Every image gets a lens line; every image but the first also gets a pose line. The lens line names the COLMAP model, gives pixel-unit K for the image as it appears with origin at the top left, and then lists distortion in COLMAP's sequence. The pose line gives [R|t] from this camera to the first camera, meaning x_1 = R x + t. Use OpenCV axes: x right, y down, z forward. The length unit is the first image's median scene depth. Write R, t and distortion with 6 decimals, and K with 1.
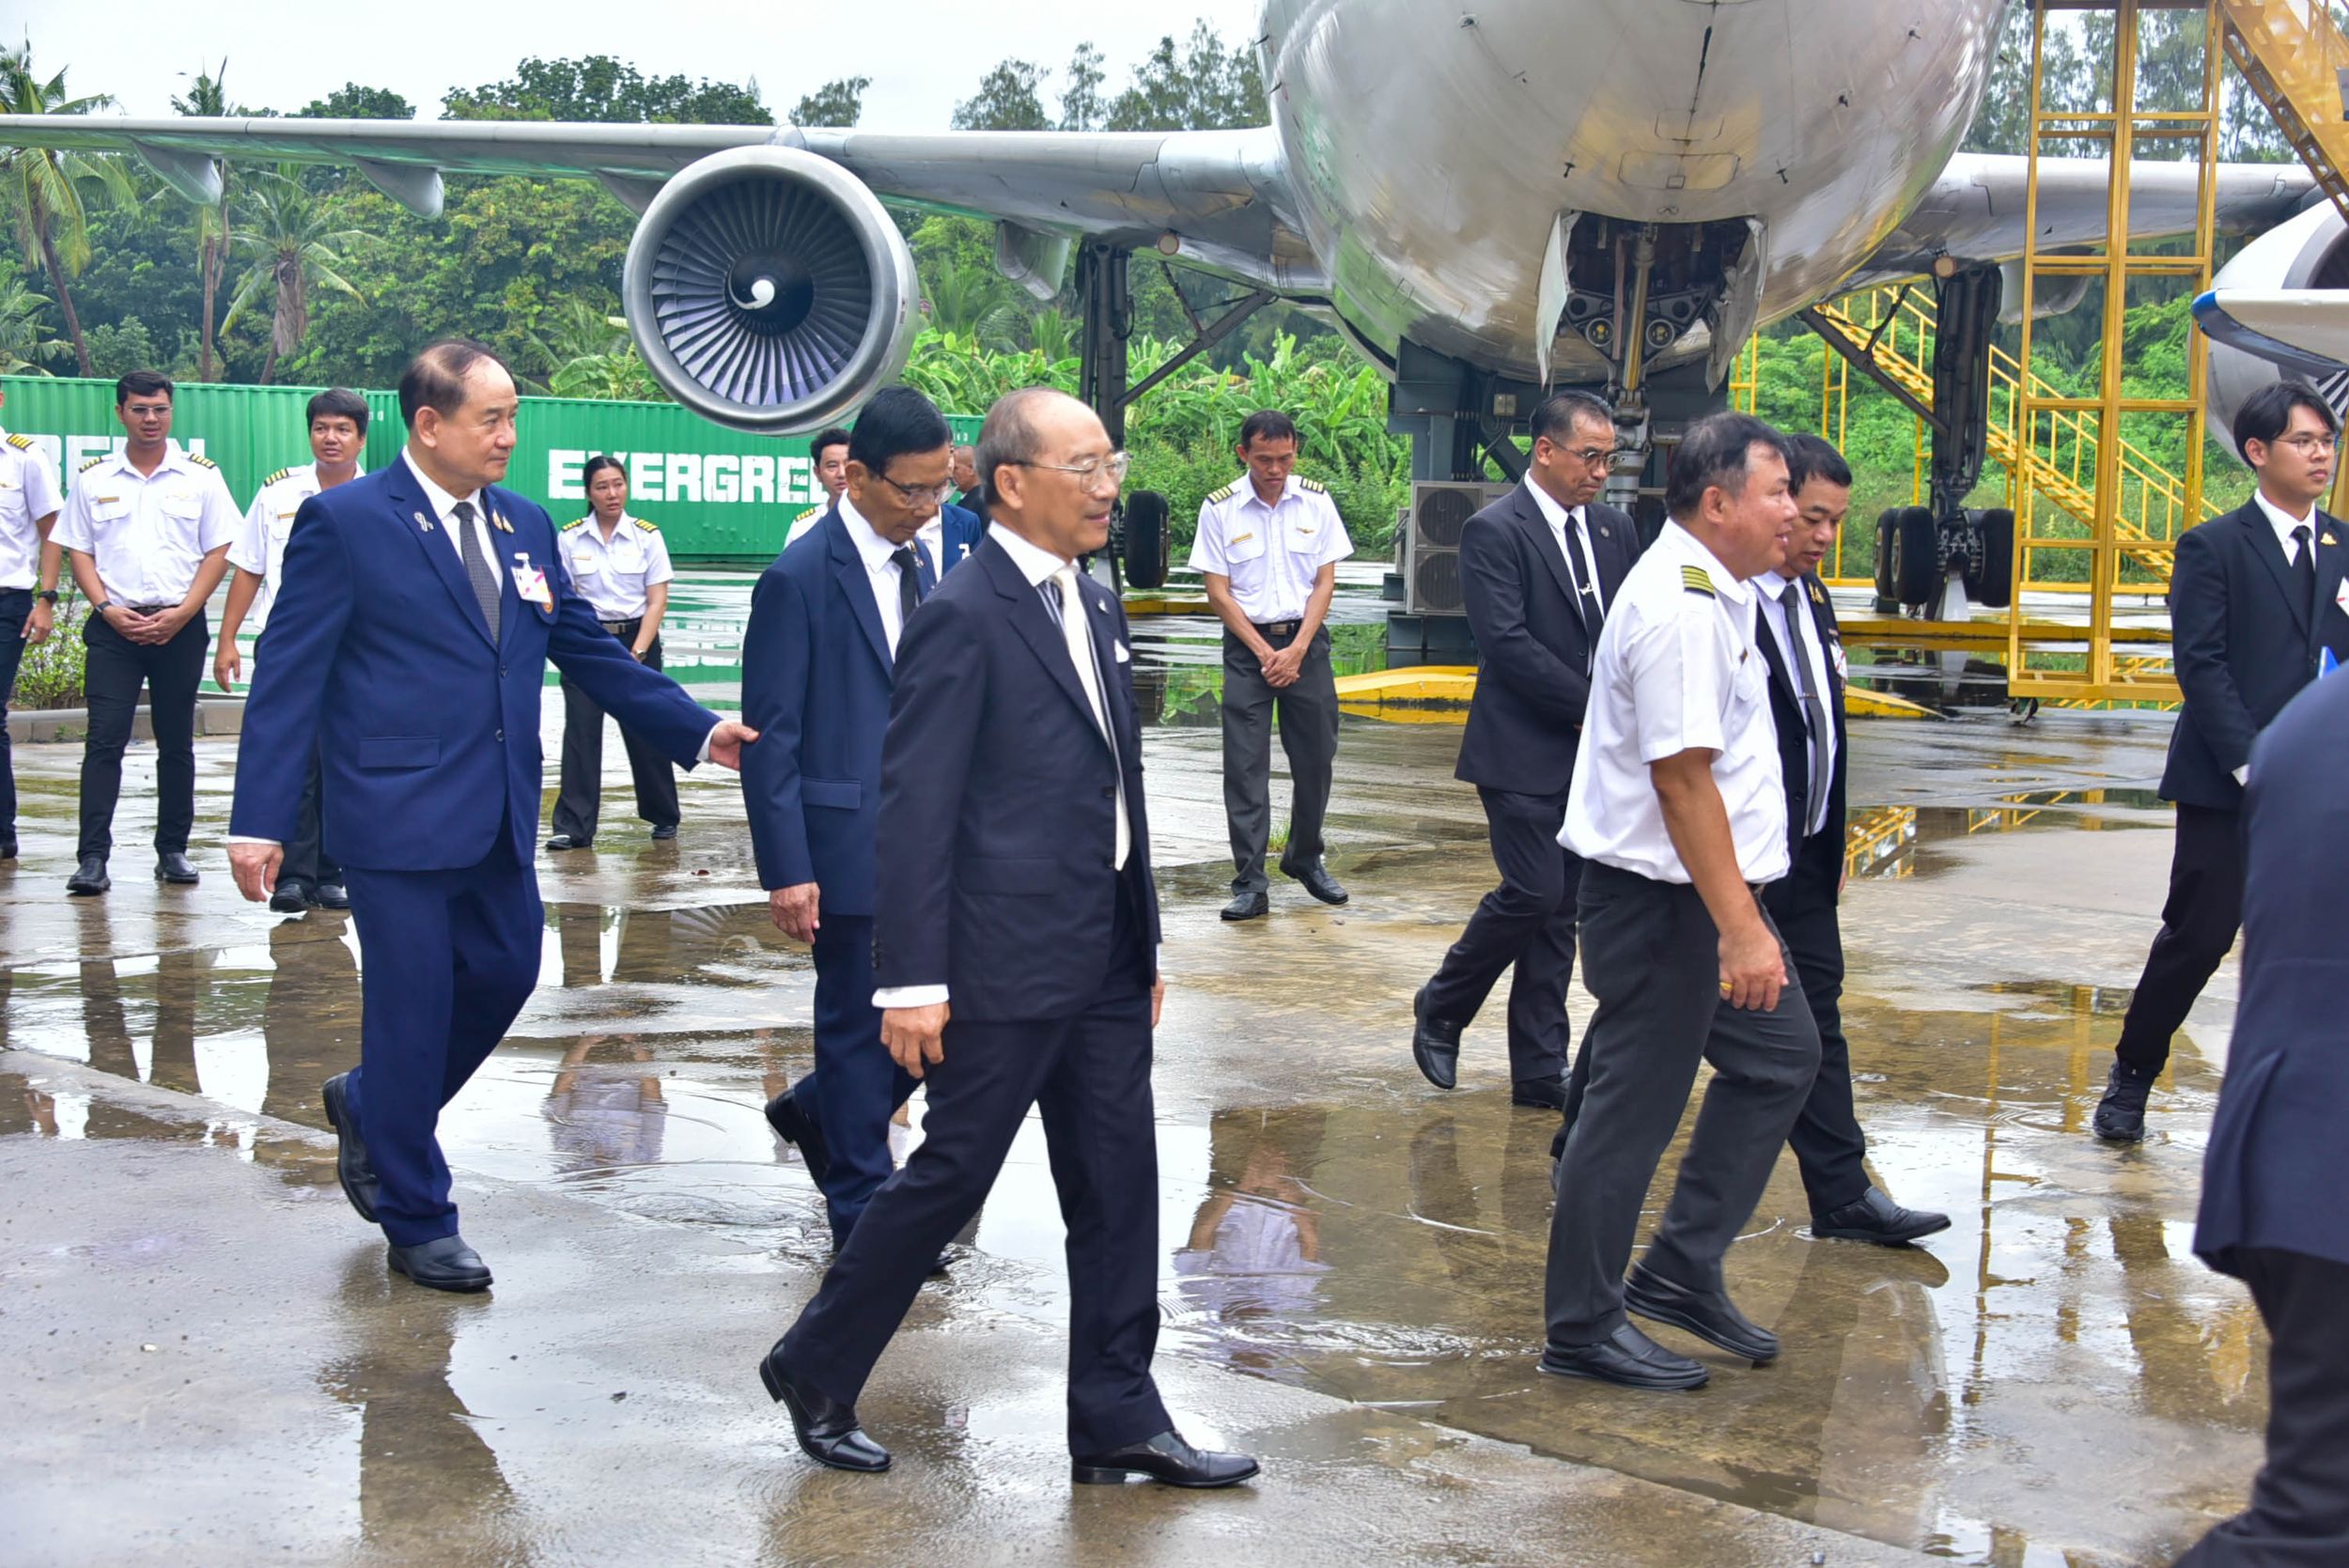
lens RADIAL K [[3586.5, 0, 1174.5], [0, 3586.5, 784.0], [0, 0, 1]] dist [-0.010710, 0.018199]
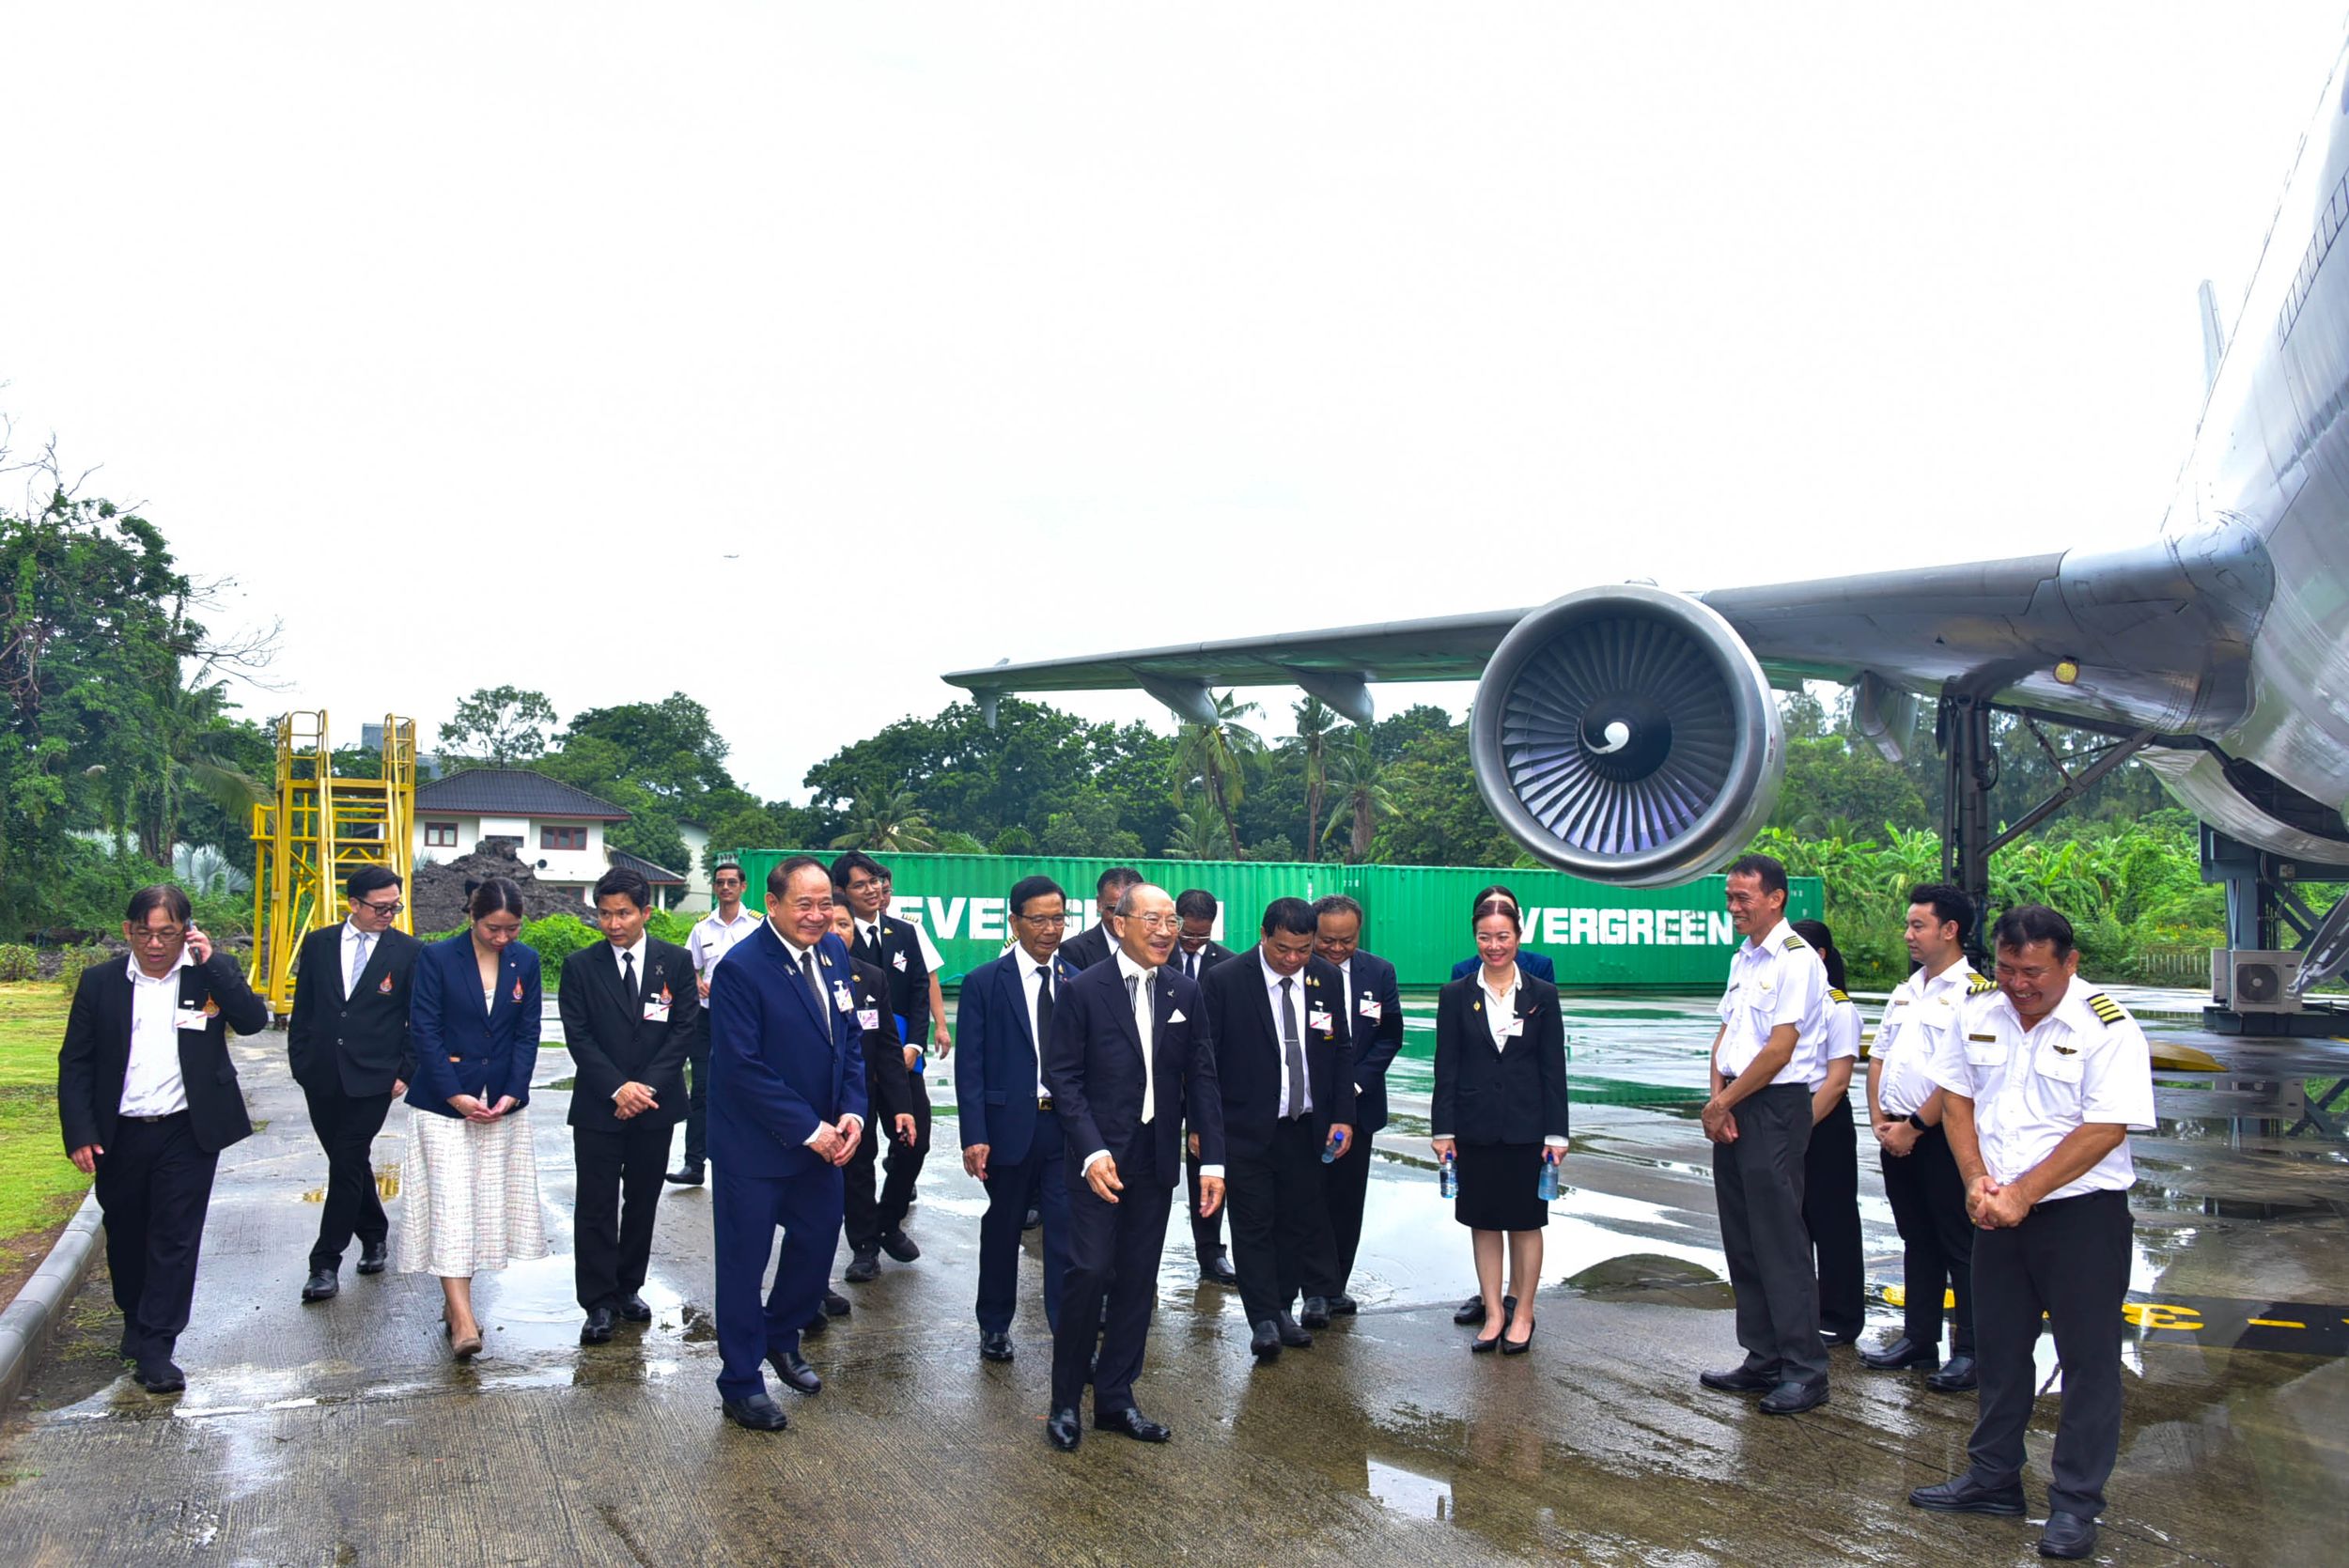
lens RADIAL K [[1826.4, 0, 1174.5], [0, 1826.4, 784.0], [0, 0, 1]] dist [-0.046419, 0.005530]
pose [[0.930434, -0.035464, -0.364741, -0.028869], [-0.023651, 0.987420, -0.156340, -0.027704], [0.365697, 0.154090, 0.917890, 0.308887]]
